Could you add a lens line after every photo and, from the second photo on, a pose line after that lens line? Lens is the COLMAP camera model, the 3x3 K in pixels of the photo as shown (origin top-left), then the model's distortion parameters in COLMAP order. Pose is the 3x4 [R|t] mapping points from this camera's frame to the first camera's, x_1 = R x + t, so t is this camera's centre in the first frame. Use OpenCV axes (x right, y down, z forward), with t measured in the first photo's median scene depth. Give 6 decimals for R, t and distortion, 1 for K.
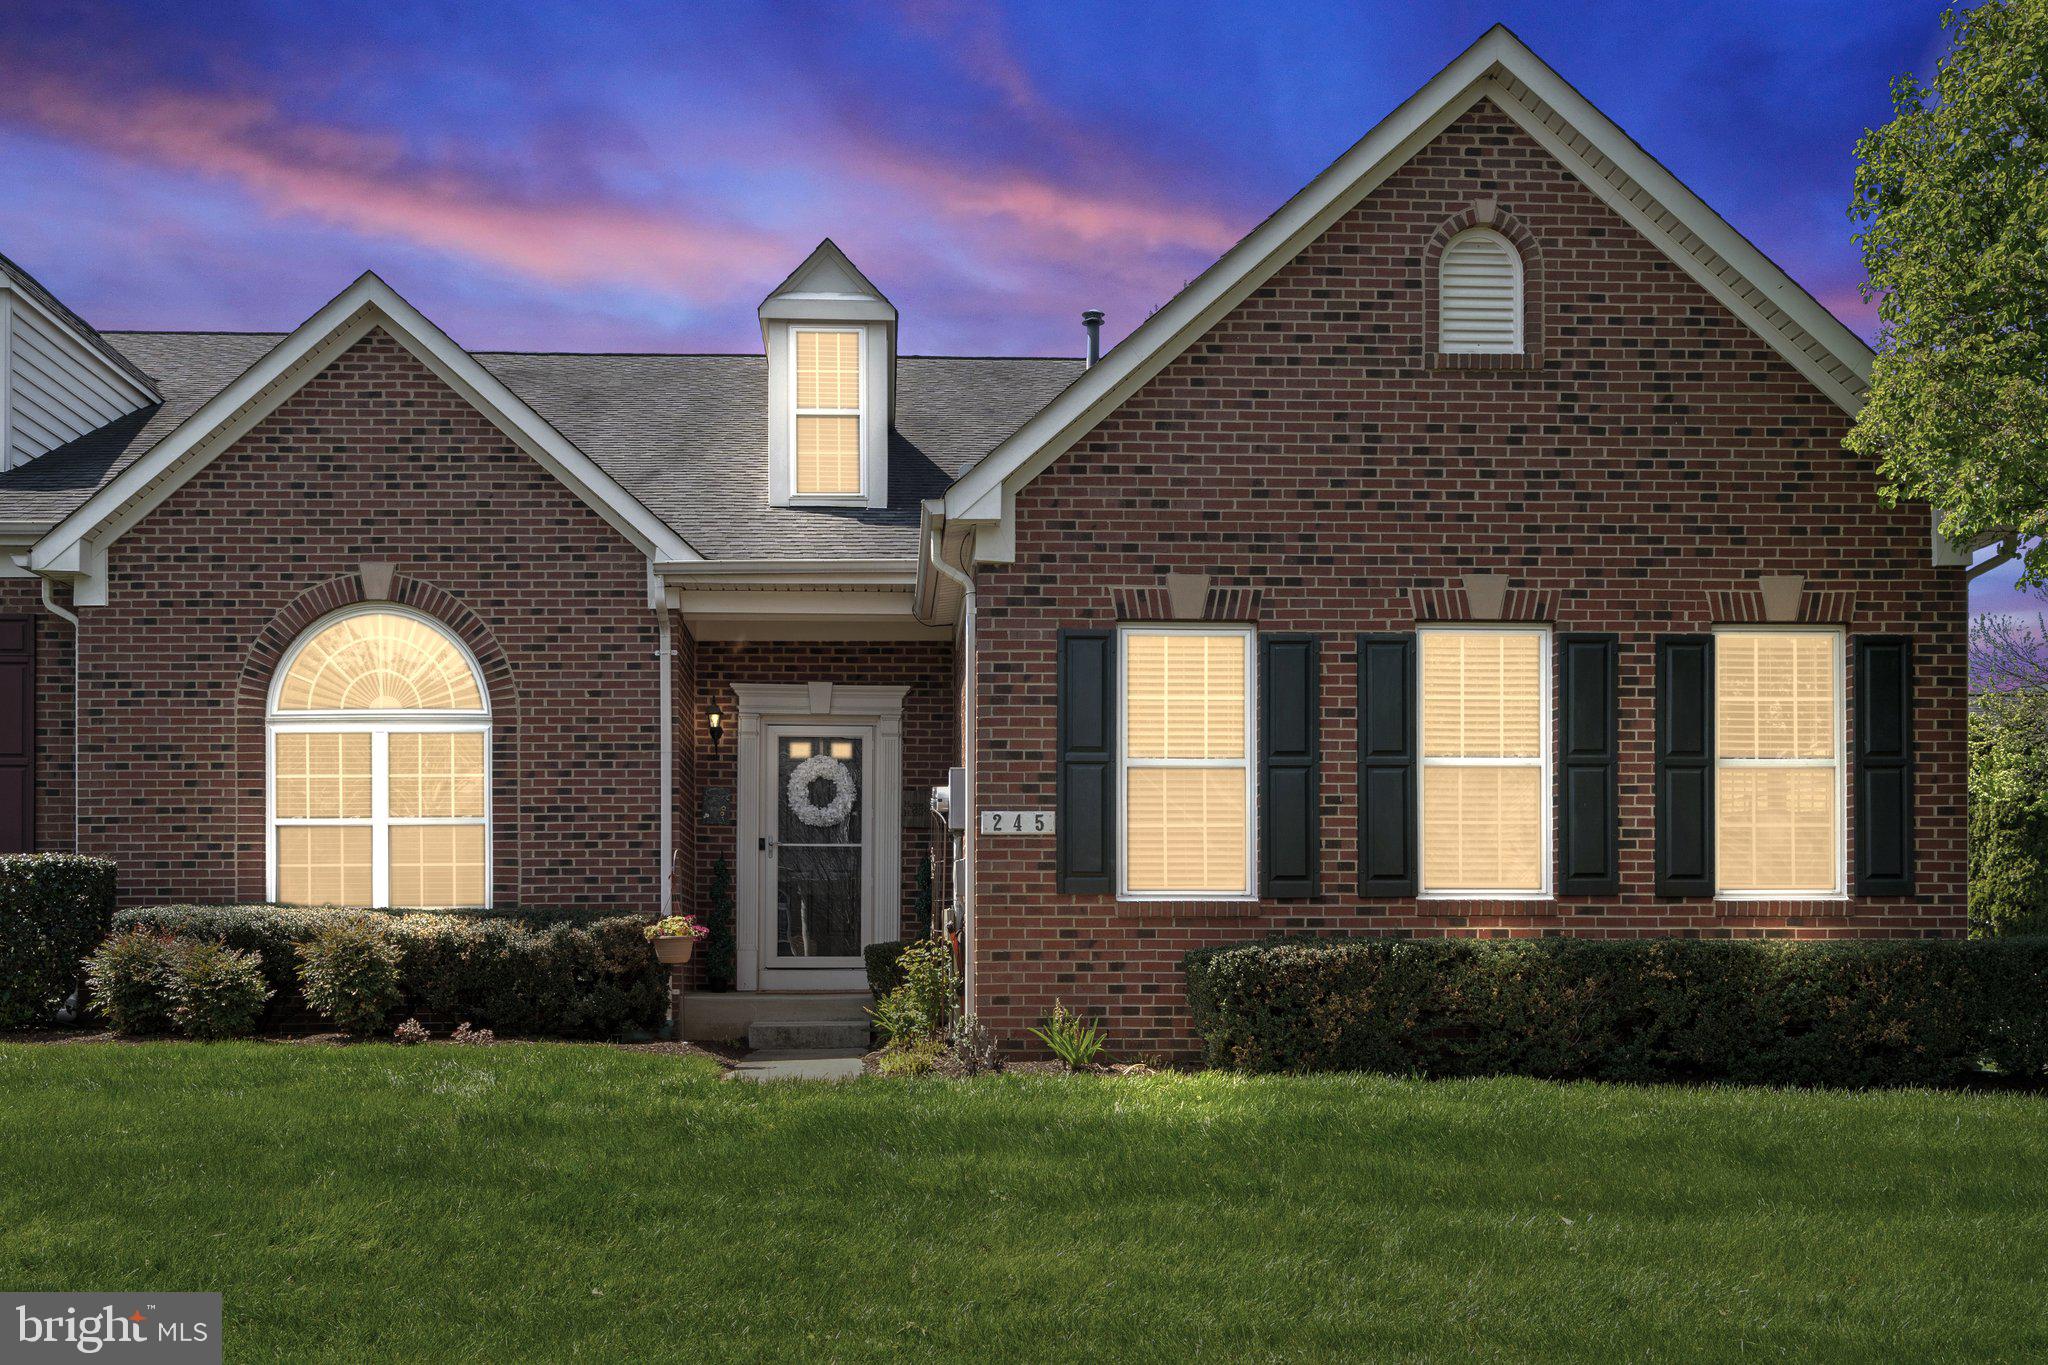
lens RADIAL K [[1779.1, 0, 1016.7], [0, 1779.1, 693.5], [0, 0, 1]] dist [0.027510, -0.002790]
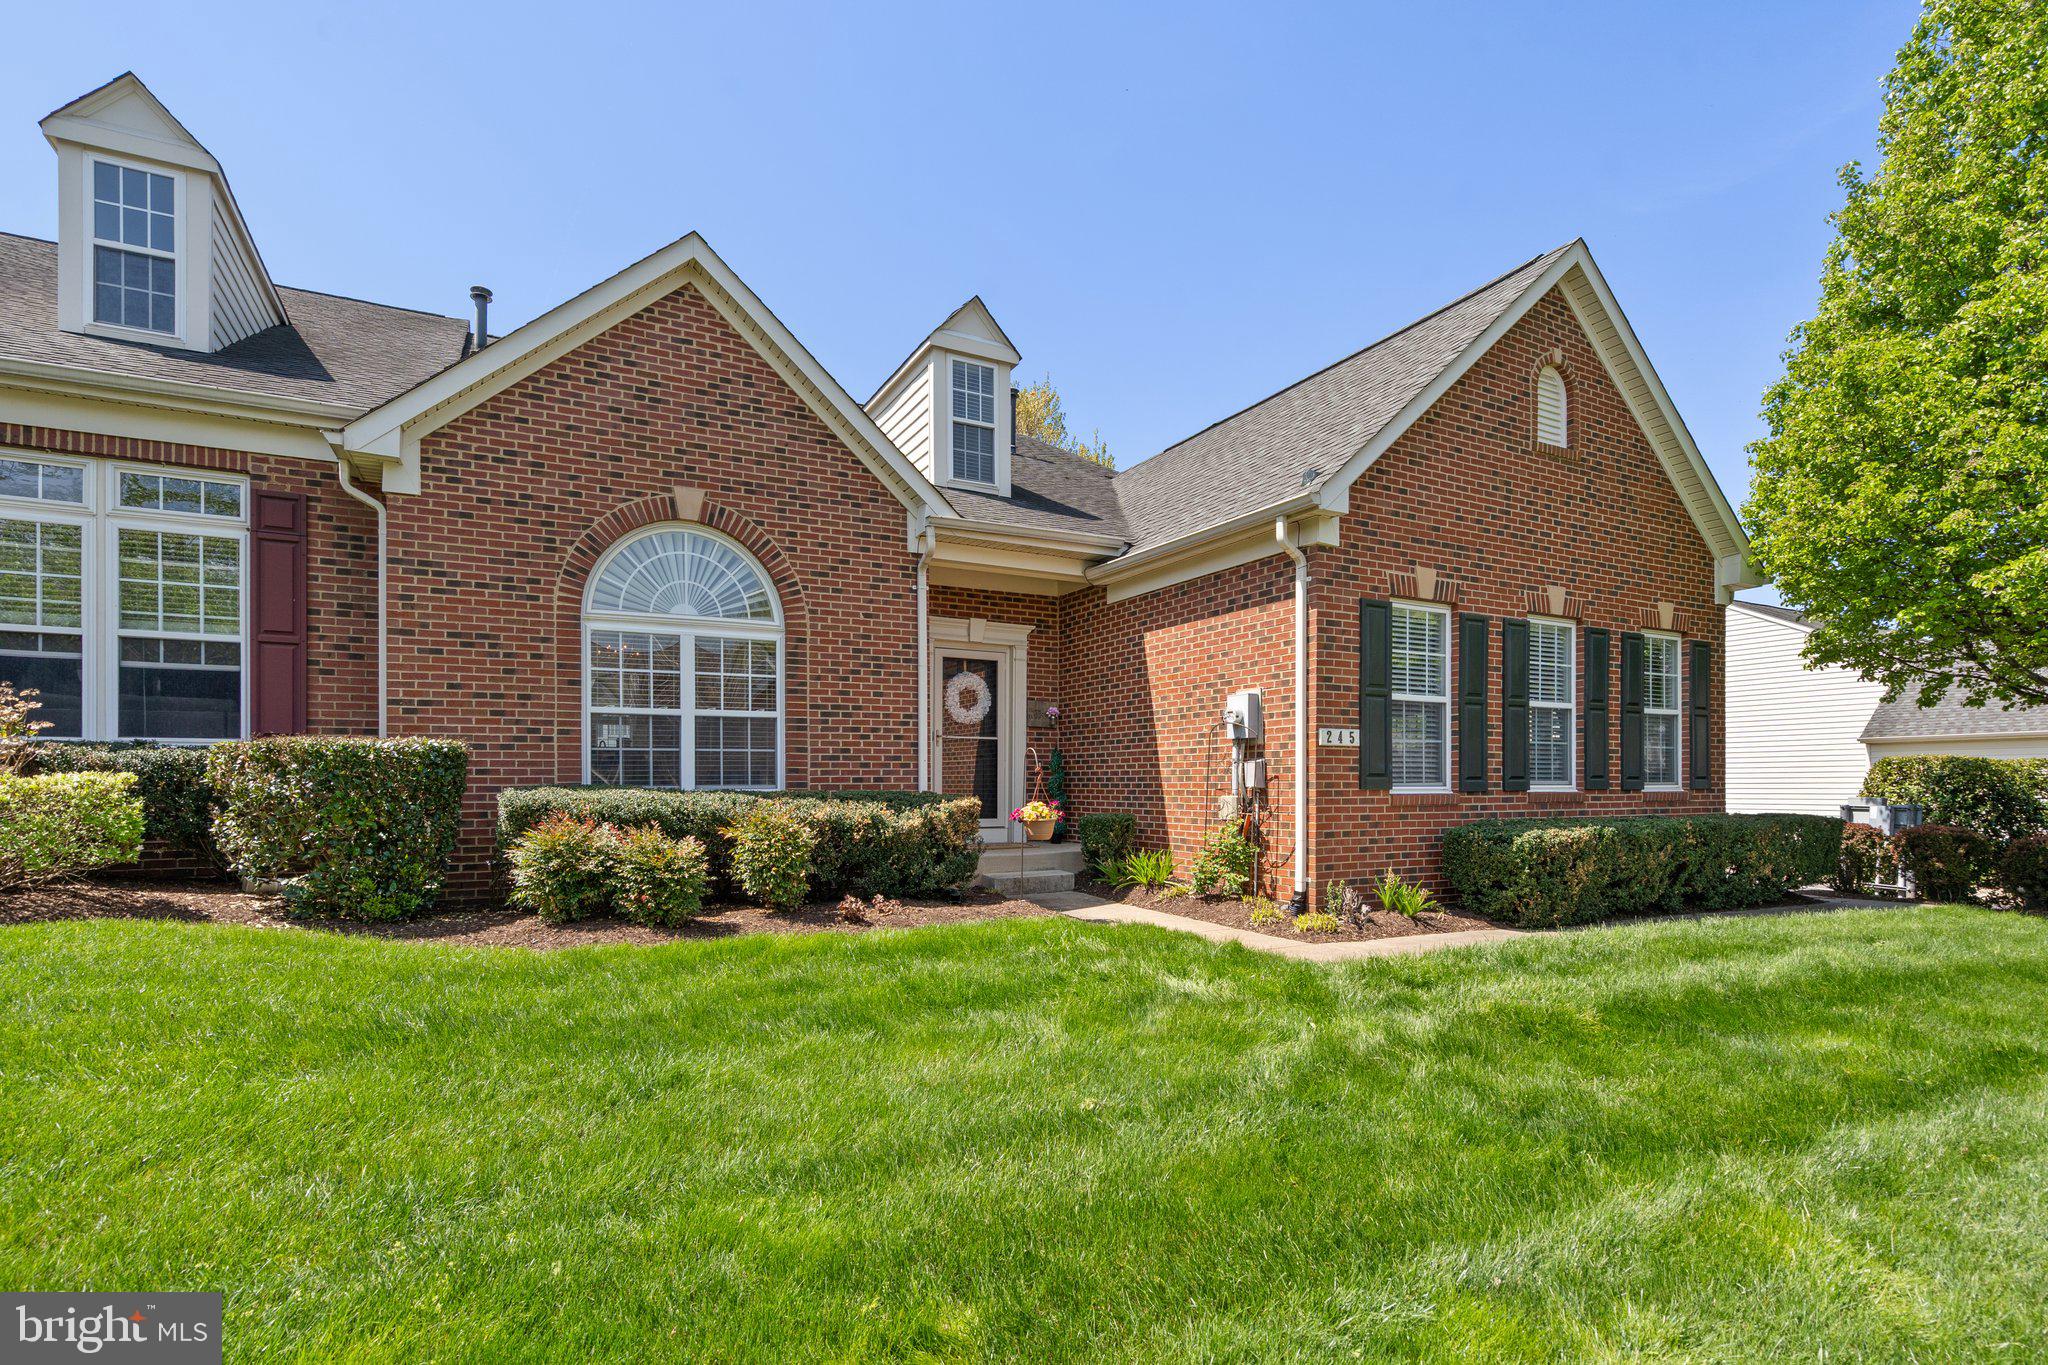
lens RADIAL K [[954.6, 0, 1028.7], [0, 954.6, 669.3], [0, 0, 1]] dist [0.000495, 0.002468]
pose [[0.904666, 0.052137, 0.422921, -0.417480], [-0.065815, 0.997673, 0.017793, 0.018298], [-0.421009, -0.043931, 0.905992, 0.347368]]
